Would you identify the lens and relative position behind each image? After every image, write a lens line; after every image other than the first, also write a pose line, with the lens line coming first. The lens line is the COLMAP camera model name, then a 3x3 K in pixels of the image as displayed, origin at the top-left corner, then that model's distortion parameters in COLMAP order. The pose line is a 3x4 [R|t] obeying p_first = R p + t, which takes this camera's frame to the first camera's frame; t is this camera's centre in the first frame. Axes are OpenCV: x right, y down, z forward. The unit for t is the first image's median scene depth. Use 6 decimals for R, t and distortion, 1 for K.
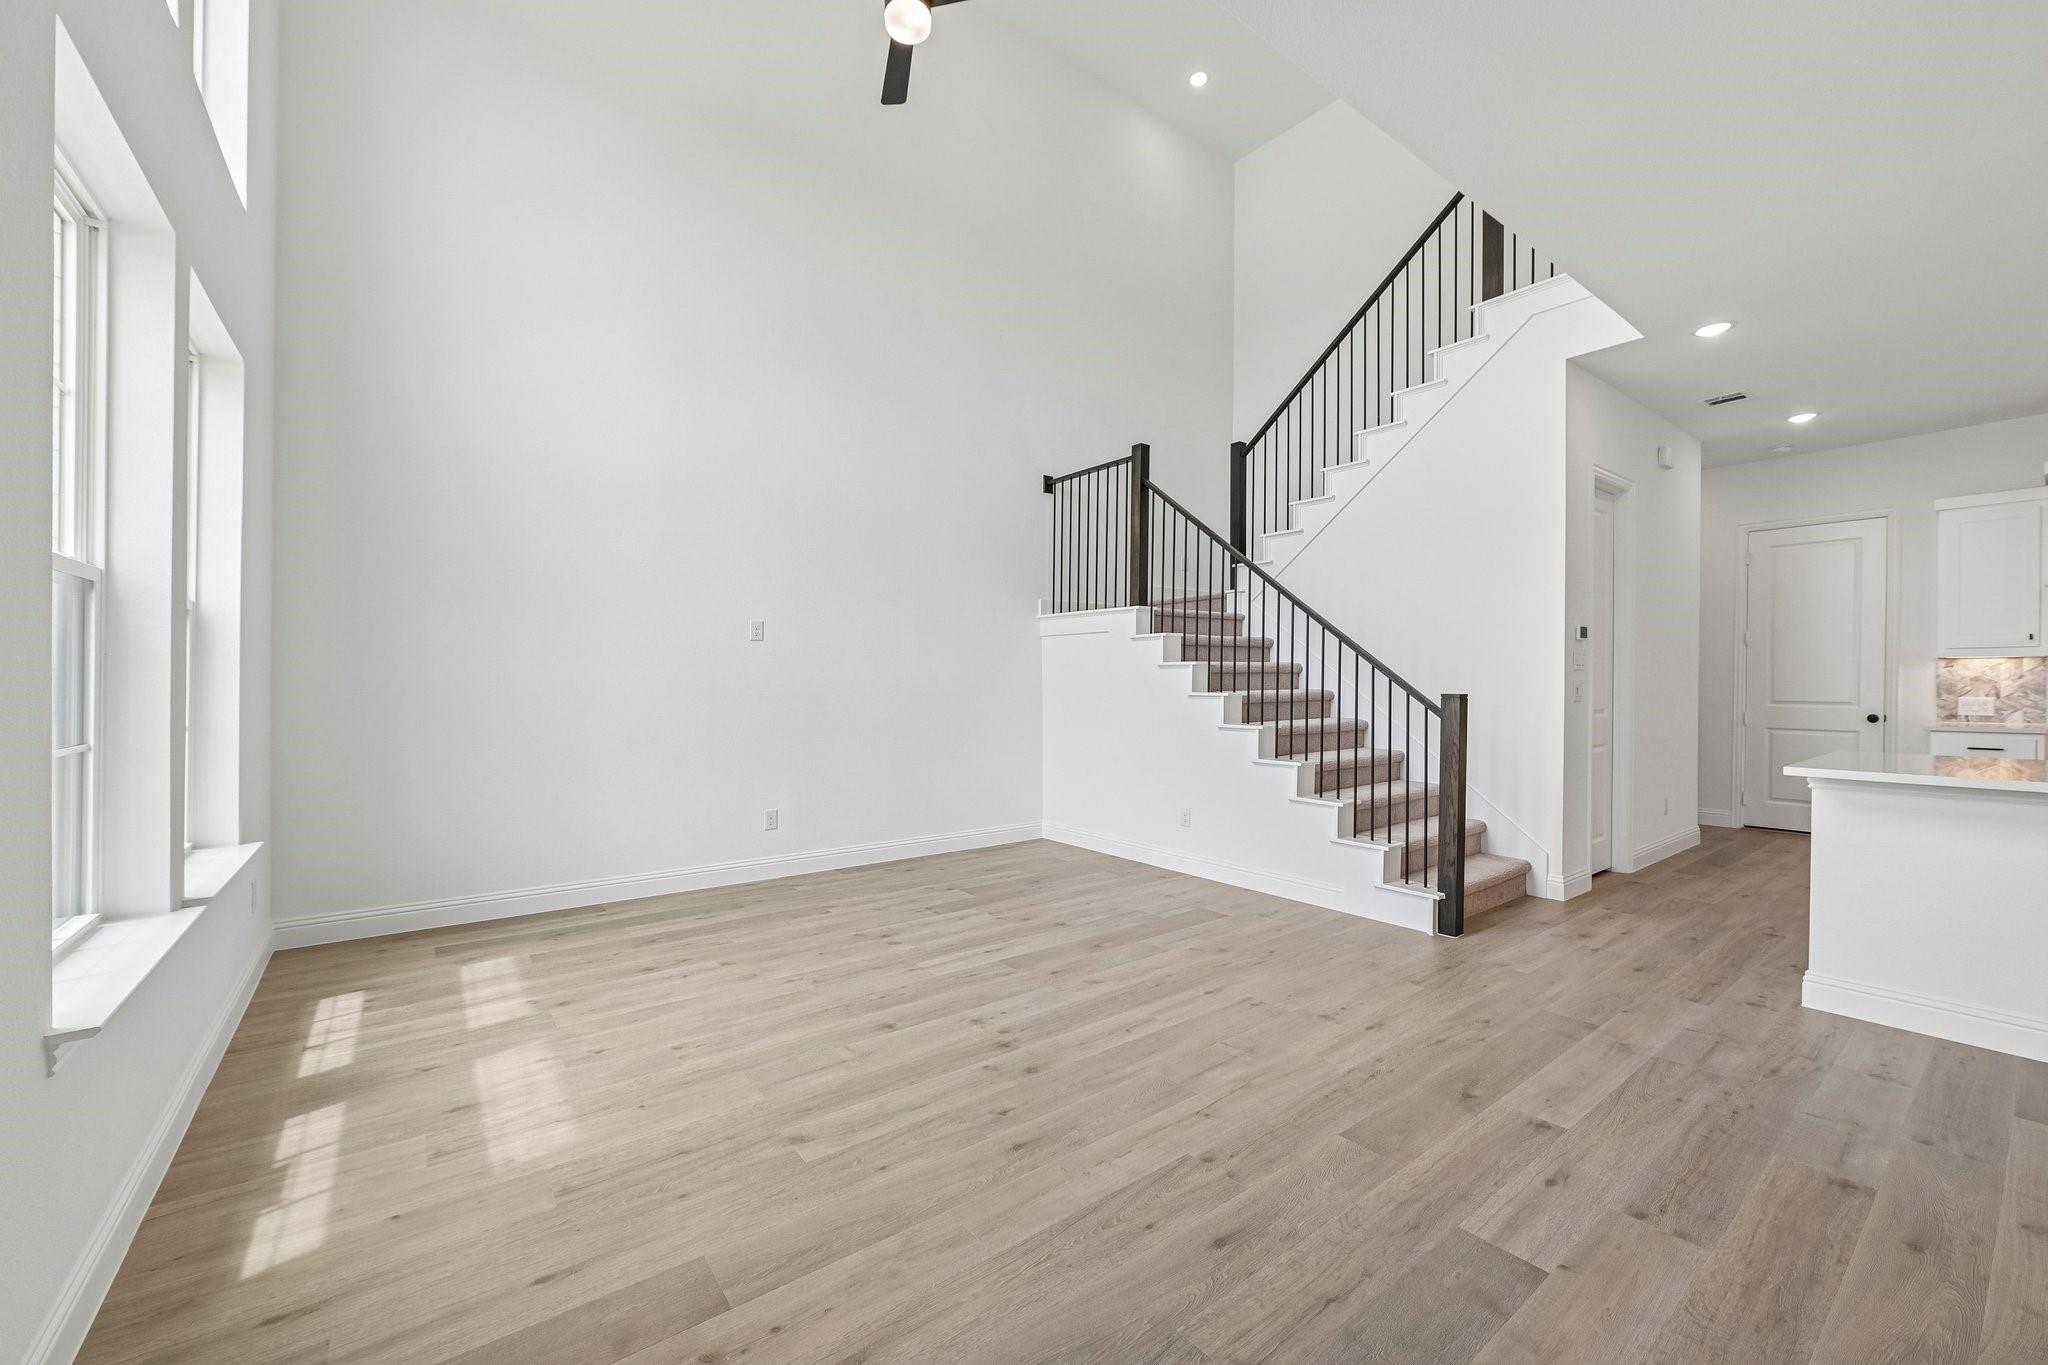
lens RADIAL K [[816.1, 0, 1020.2], [0, 816.1, 683.6], [0, 0, 1]] dist [-0.002712, -0.000171]
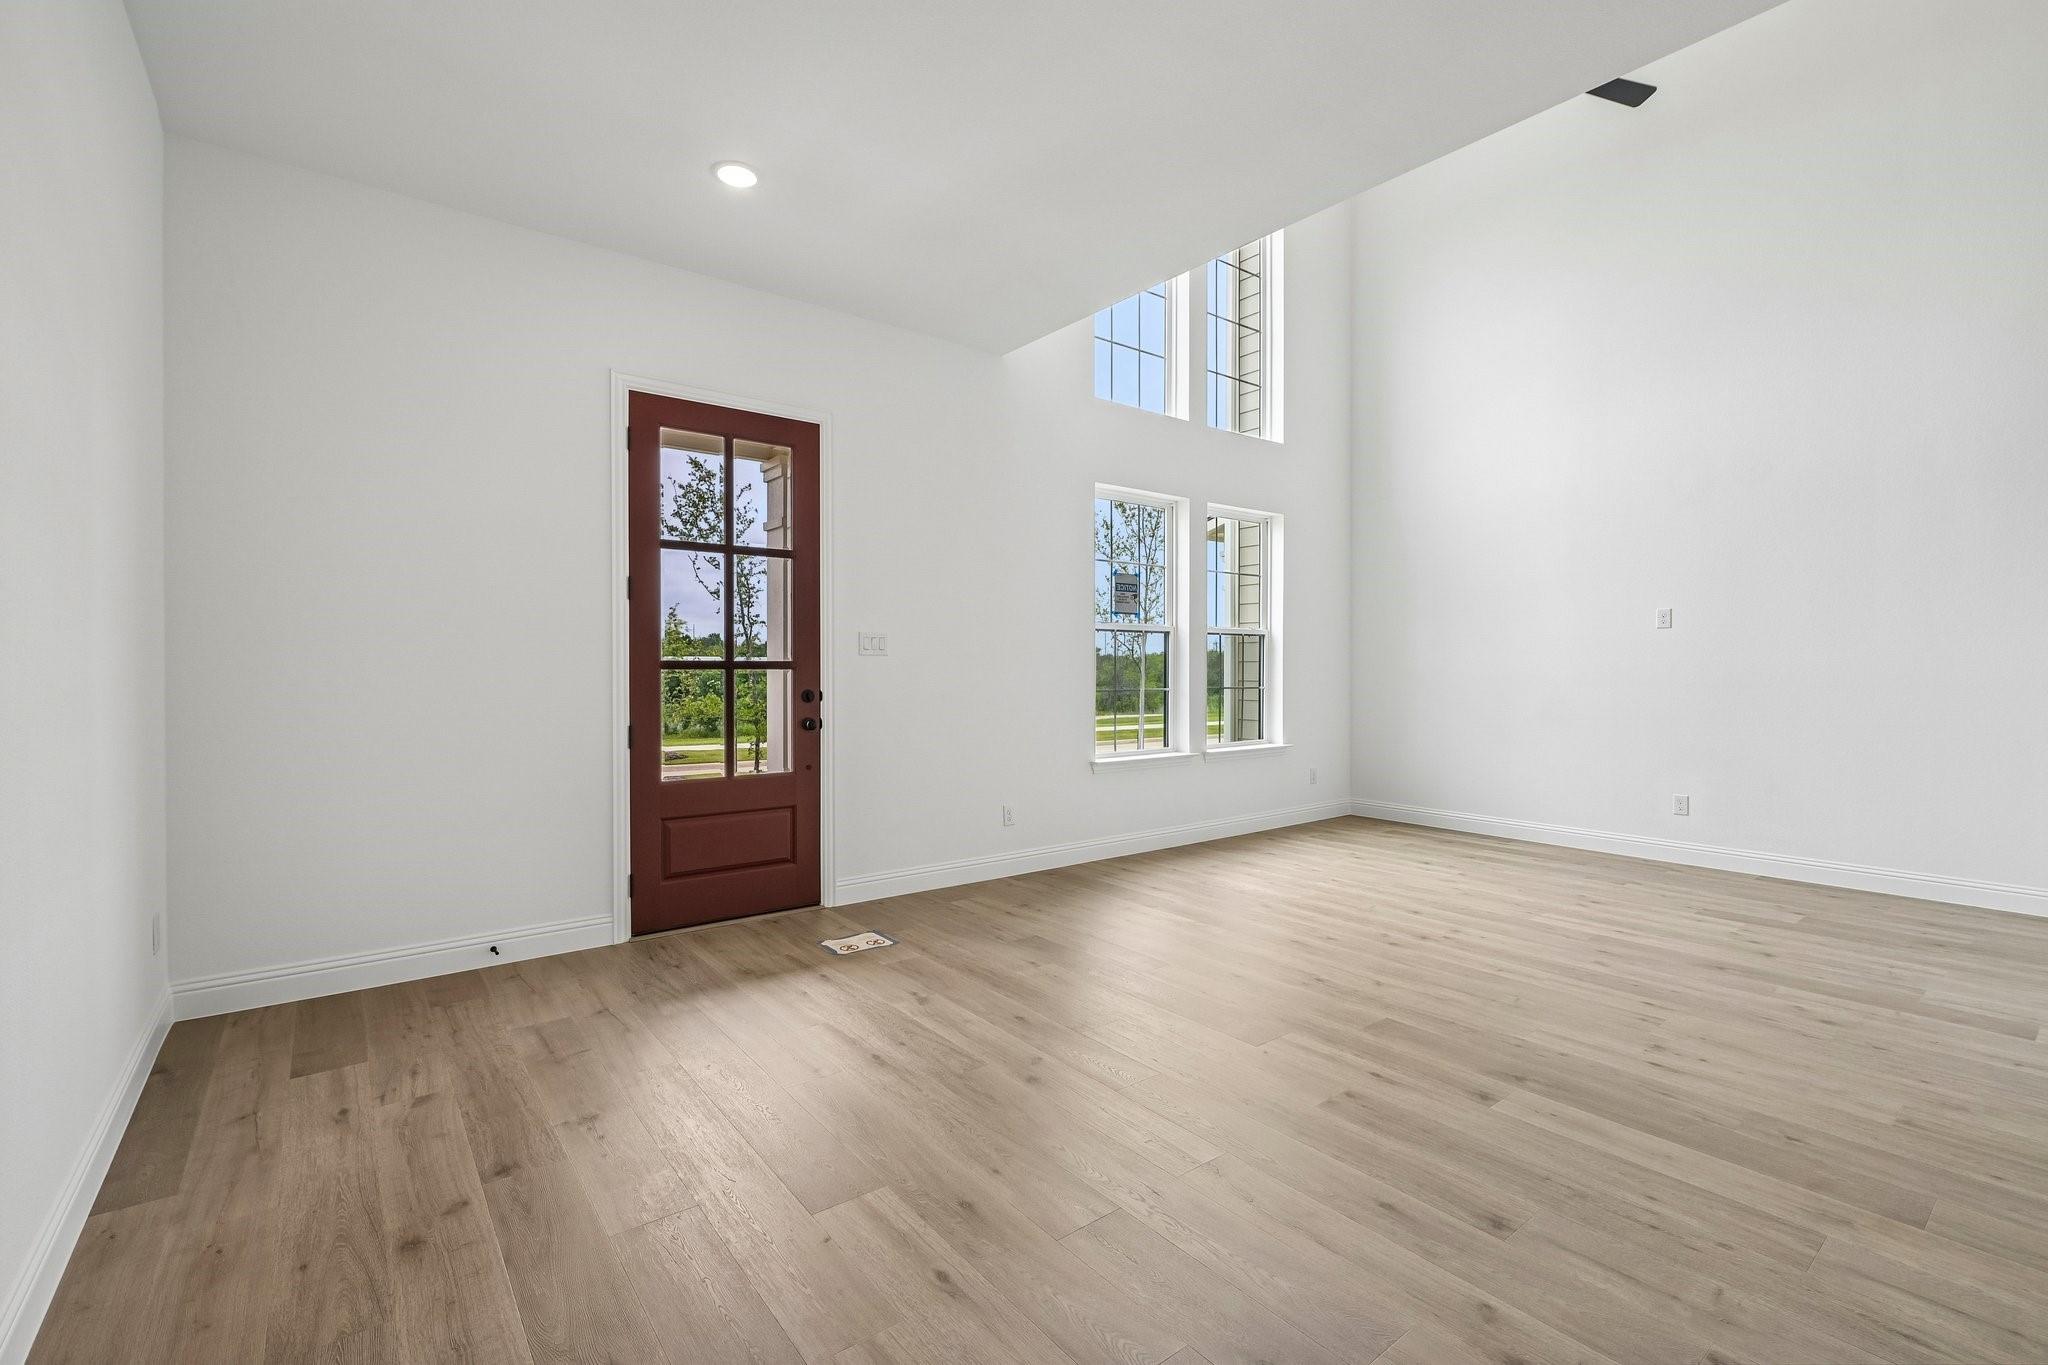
lens RADIAL K [[879.0, 0, 1024.2], [0, 879.0, 663.5], [0, 0, 1]] dist [-0.012540, 0.000343]
pose [[0.005956, -0.003623, -0.999976, 1.216397], [-0.007381, 0.999966, -0.003667, 0.002498], [0.999955, 0.007403, 0.005929, 0.284414]]
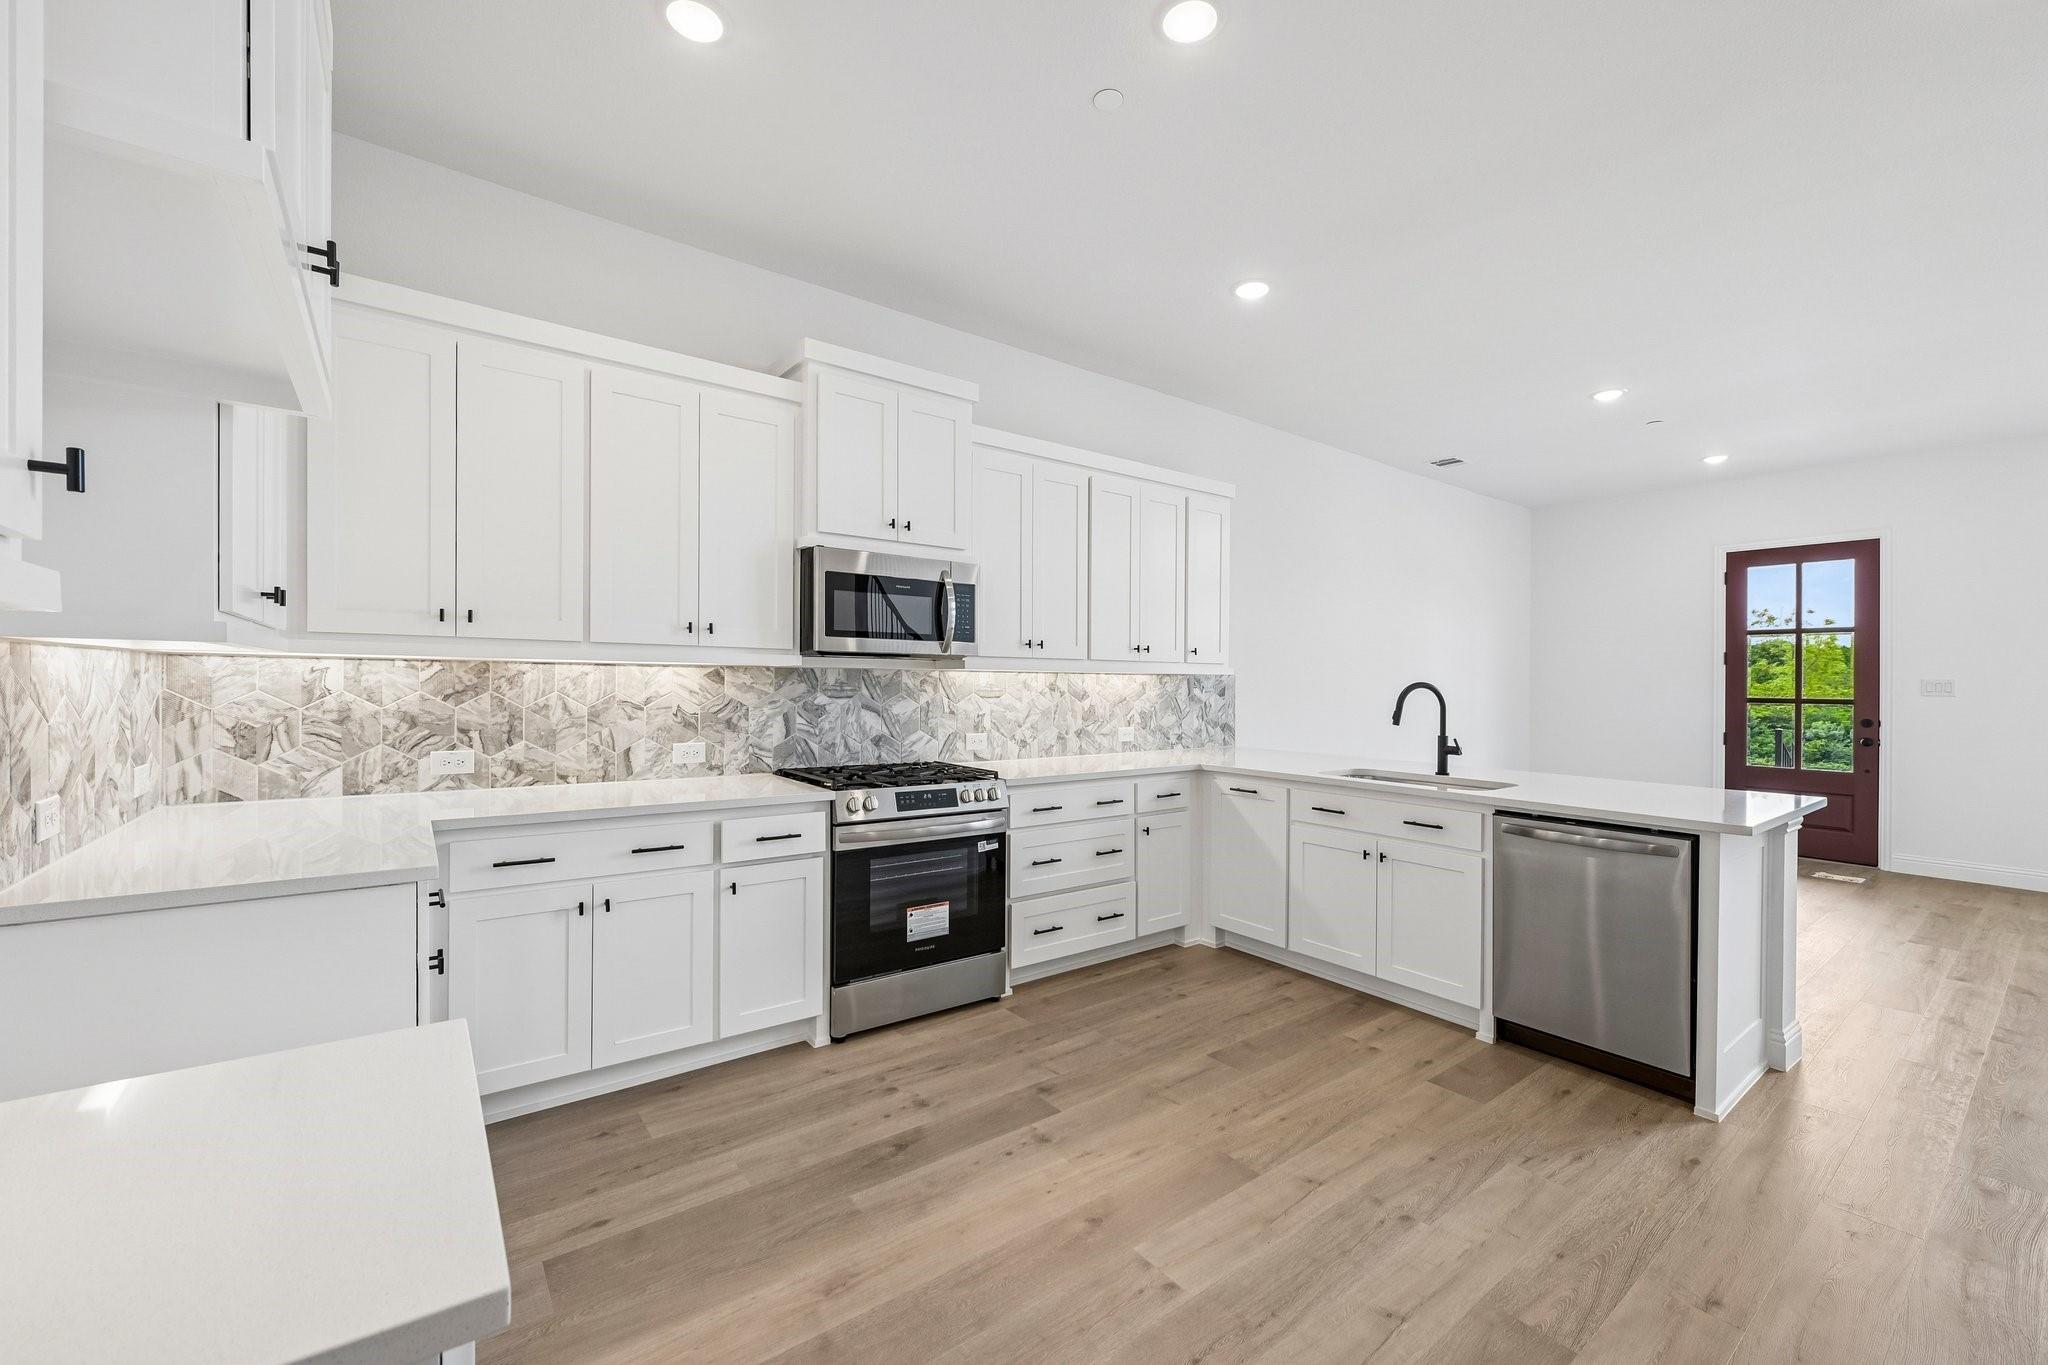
lens RADIAL K [[816.1, 0, 1061.2], [0, 816.1, 676.6], [0, 0, 1]] dist [-0.002712, -0.000171]
pose [[-0.999940, -0.008351, -0.007043, 1.733401], [-0.008333, 0.999962, -0.002478, -0.037011], [0.007064, -0.002419, -0.999972, 1.840167]]
